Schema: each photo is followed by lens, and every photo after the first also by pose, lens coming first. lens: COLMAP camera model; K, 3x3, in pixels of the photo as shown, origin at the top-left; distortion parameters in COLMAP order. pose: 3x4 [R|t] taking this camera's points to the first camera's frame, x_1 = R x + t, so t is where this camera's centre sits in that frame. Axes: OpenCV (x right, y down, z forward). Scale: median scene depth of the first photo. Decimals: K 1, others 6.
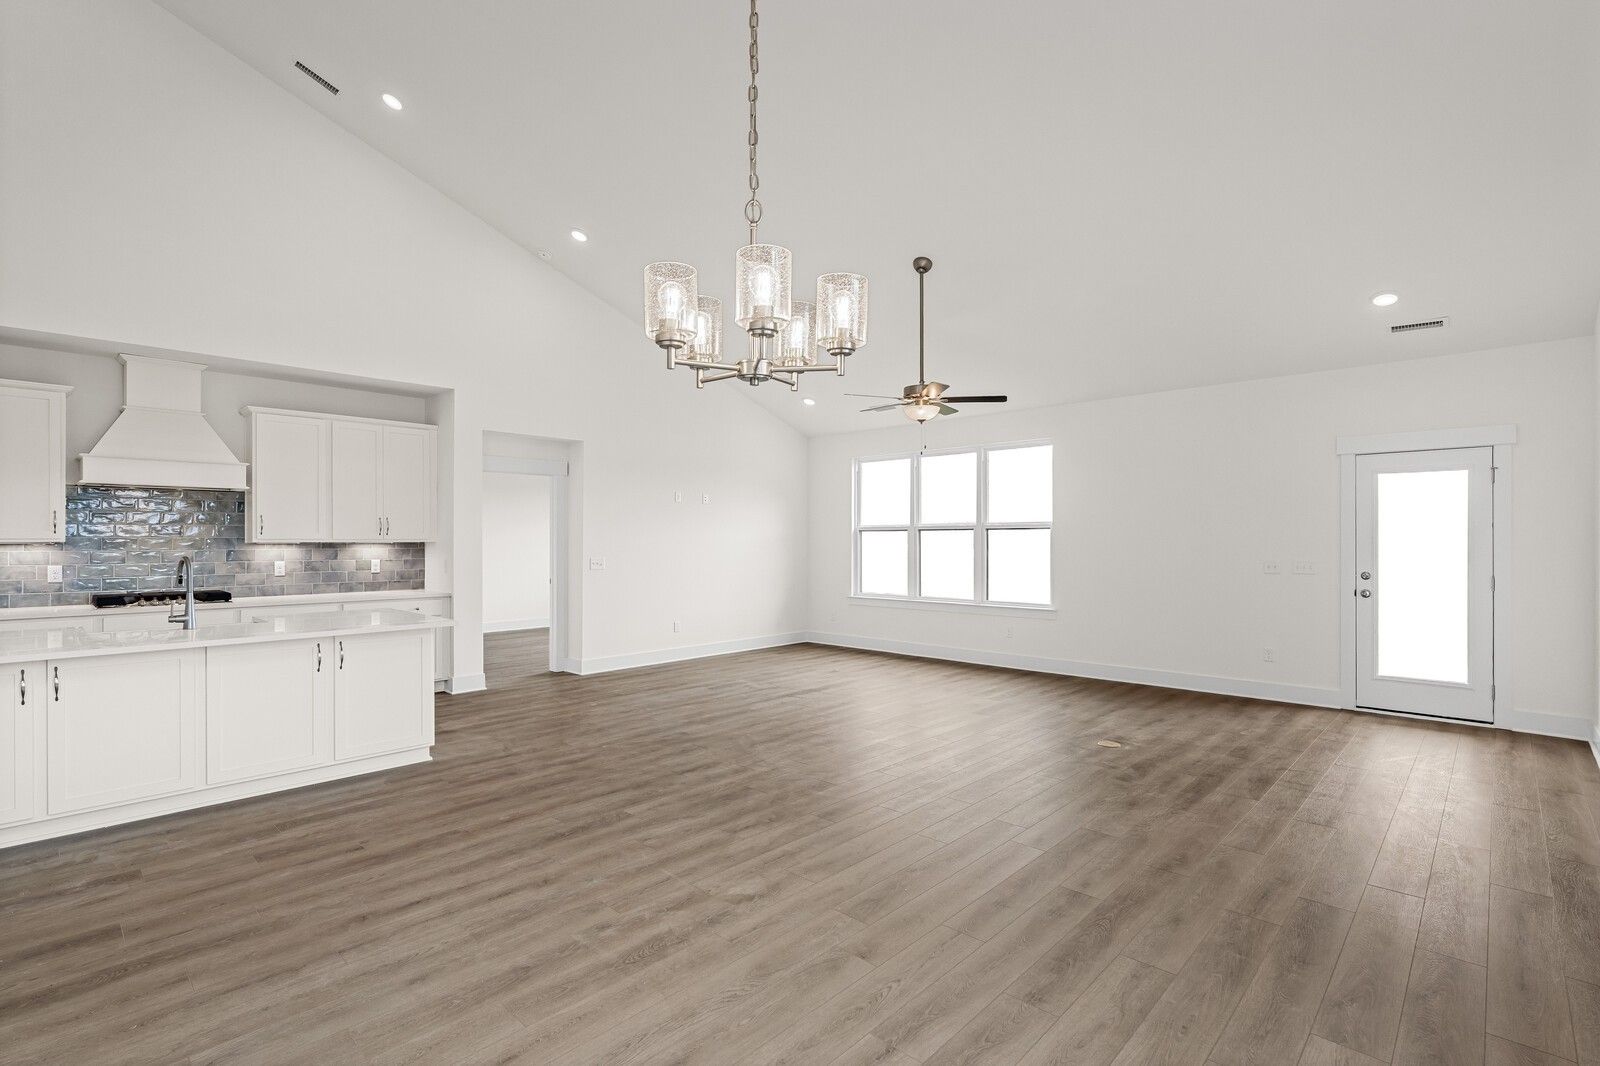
lens RADIAL K [[736.9, 0, 800.5], [0, 736.9, 538.9], [0, 0, 1]] dist [-0.002435, 0.000151]
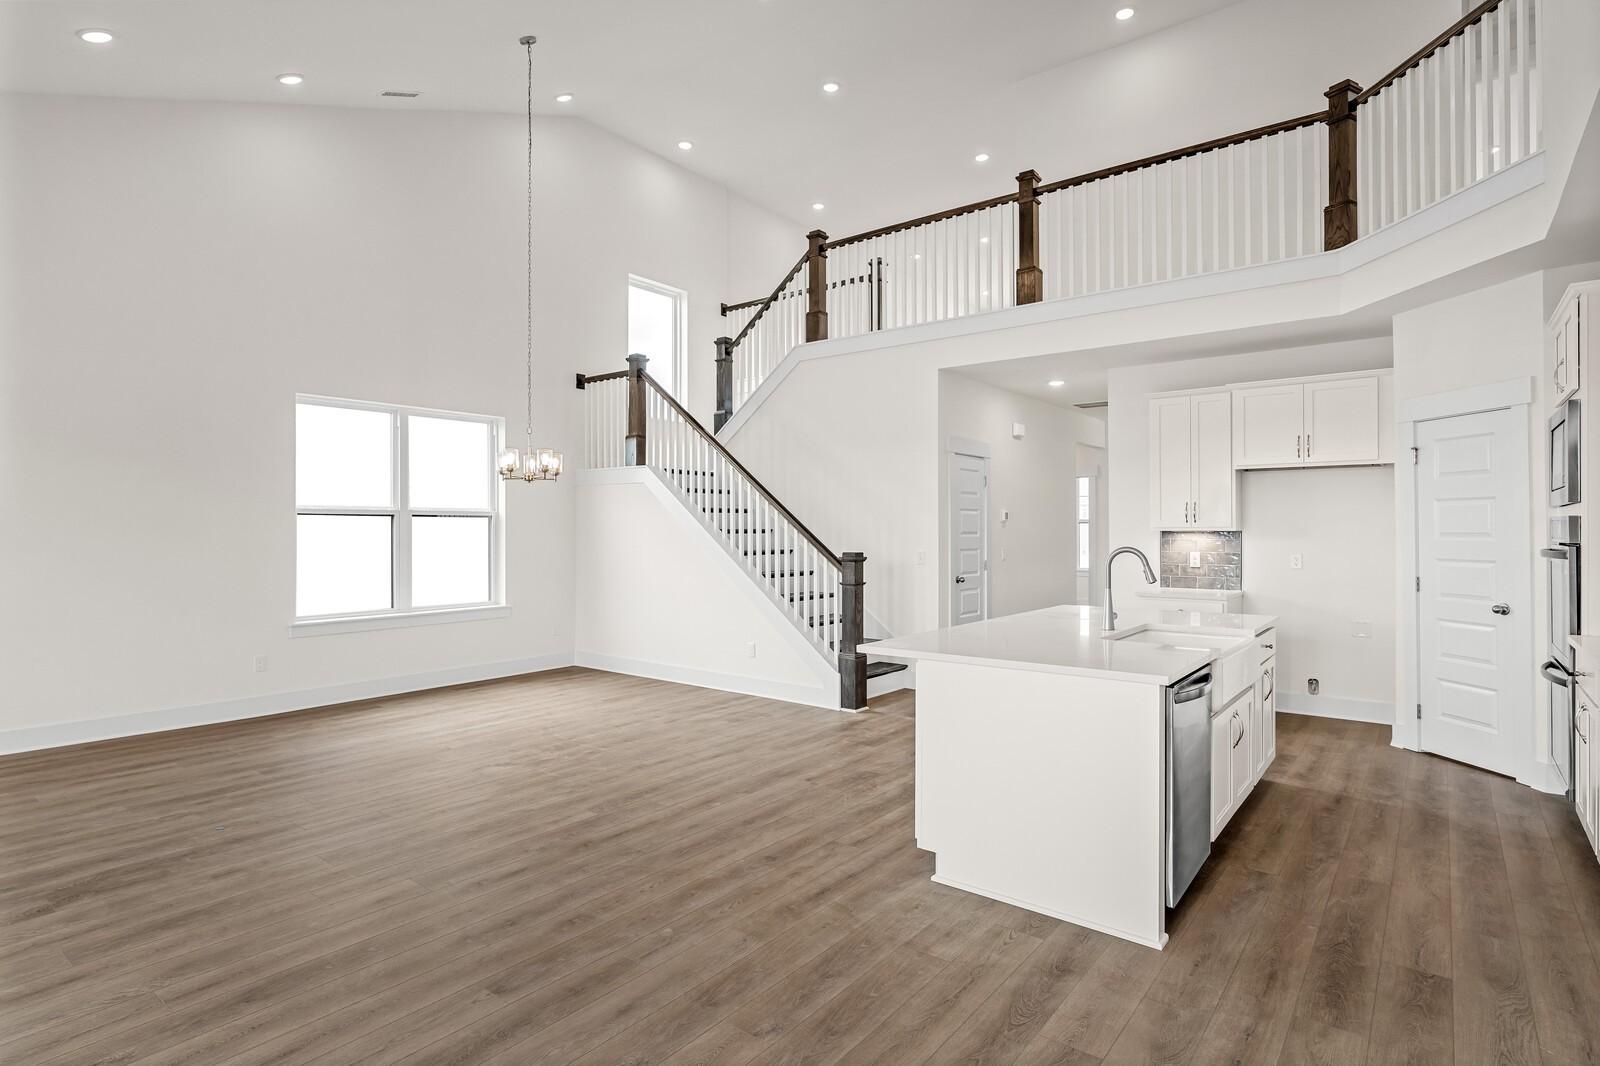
lens RADIAL K [[826.7, 0, 803.0], [0, 826.7, 525.6], [0, 0, 1]] dist [-0.001775, 0.000821]
pose [[-0.995252, 0.000335, -0.097331, -0.253551], [0.001075, 0.999971, -0.007556, 0.003615], [0.097326, -0.007625, -0.995223, 1.320605]]
